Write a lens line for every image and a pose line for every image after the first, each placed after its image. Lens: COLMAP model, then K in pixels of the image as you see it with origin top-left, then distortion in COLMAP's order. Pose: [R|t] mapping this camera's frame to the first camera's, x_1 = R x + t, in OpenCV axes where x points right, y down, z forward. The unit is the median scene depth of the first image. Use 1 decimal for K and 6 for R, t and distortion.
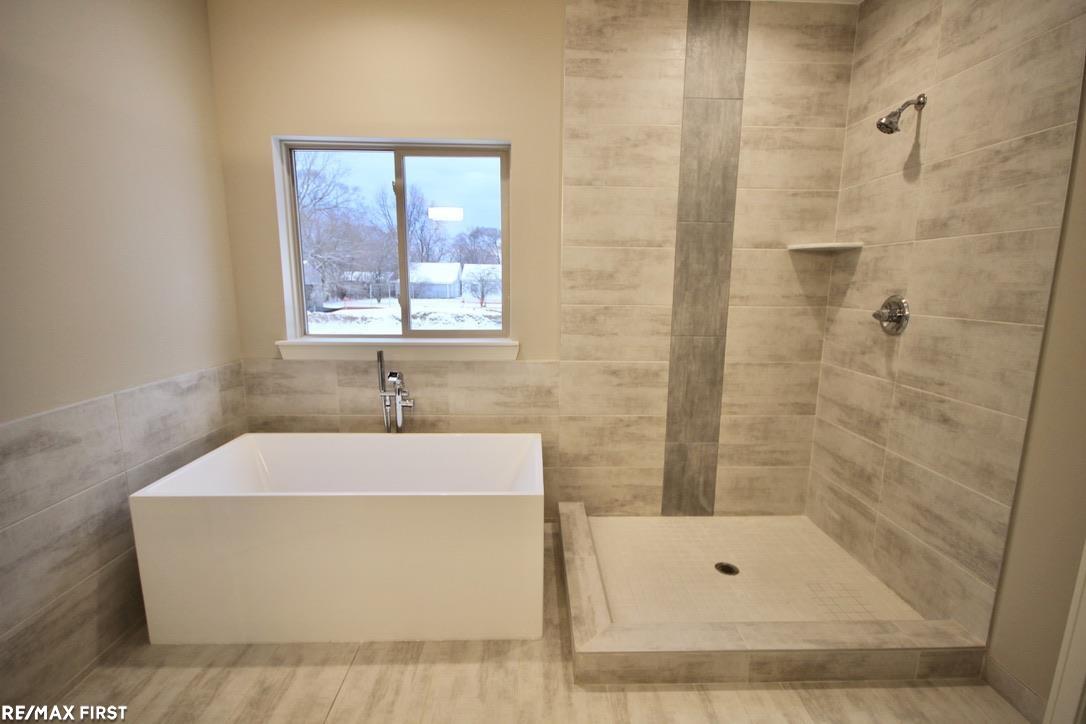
lens RADIAL K [[499.5, 0, 547.5], [0, 499.5, 367.5], [0, 0, 1]] dist [0.001628, -0.005527]
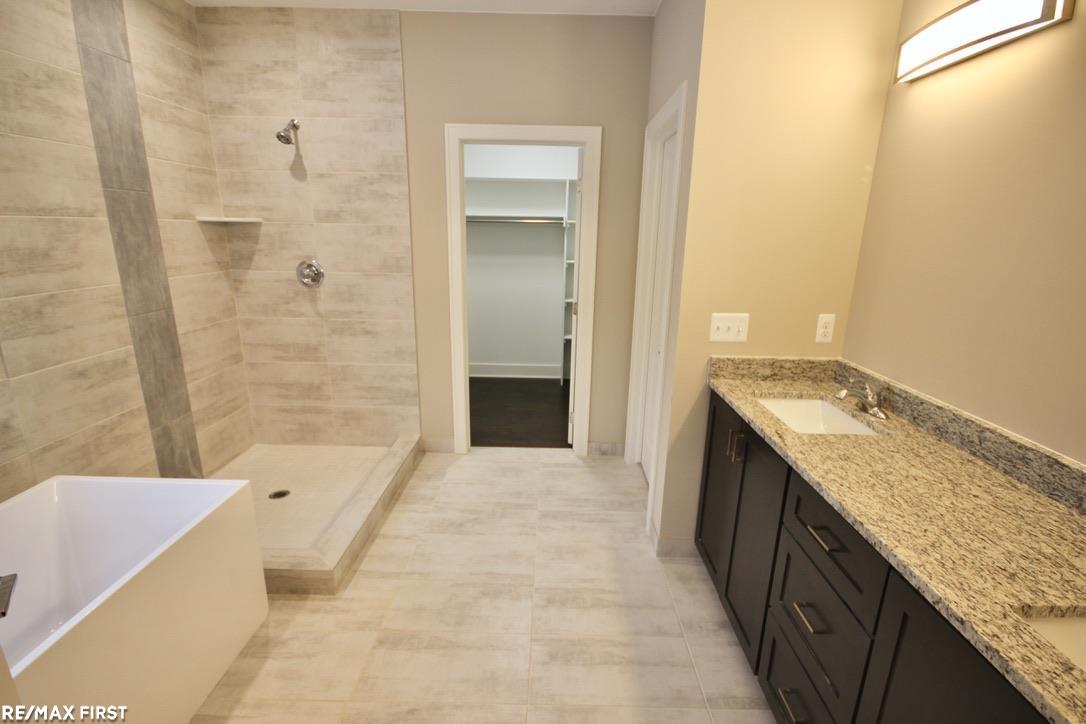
lens RADIAL K [[499.5, 0, 548.6], [0, 499.5, 368.3], [0, 0, 1]] dist [0.001628, -0.005527]
pose [[0.038399, -0.272718, 0.961327, -0.654553], [0.150666, 0.952619, 0.264229, -0.104514], [-0.987839, 0.134693, 0.077669, 0.202352]]
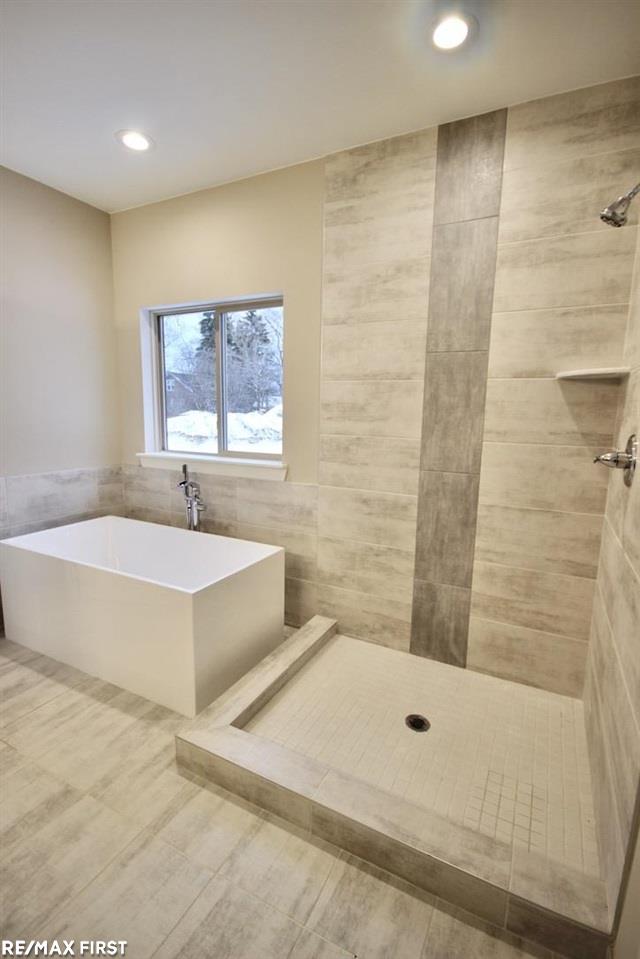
lens RADIAL K [[441.1, 0, 321.4], [0, 441.1, 477.1], [0, 0, 1]] dist [0.001628, -0.005527]
pose [[0.876887, 0.079597, -0.474062, 0.518515], [-0.094105, 0.995538, -0.006916, -0.026385], [0.471396, 0.050676, 0.880465, 0.161847]]
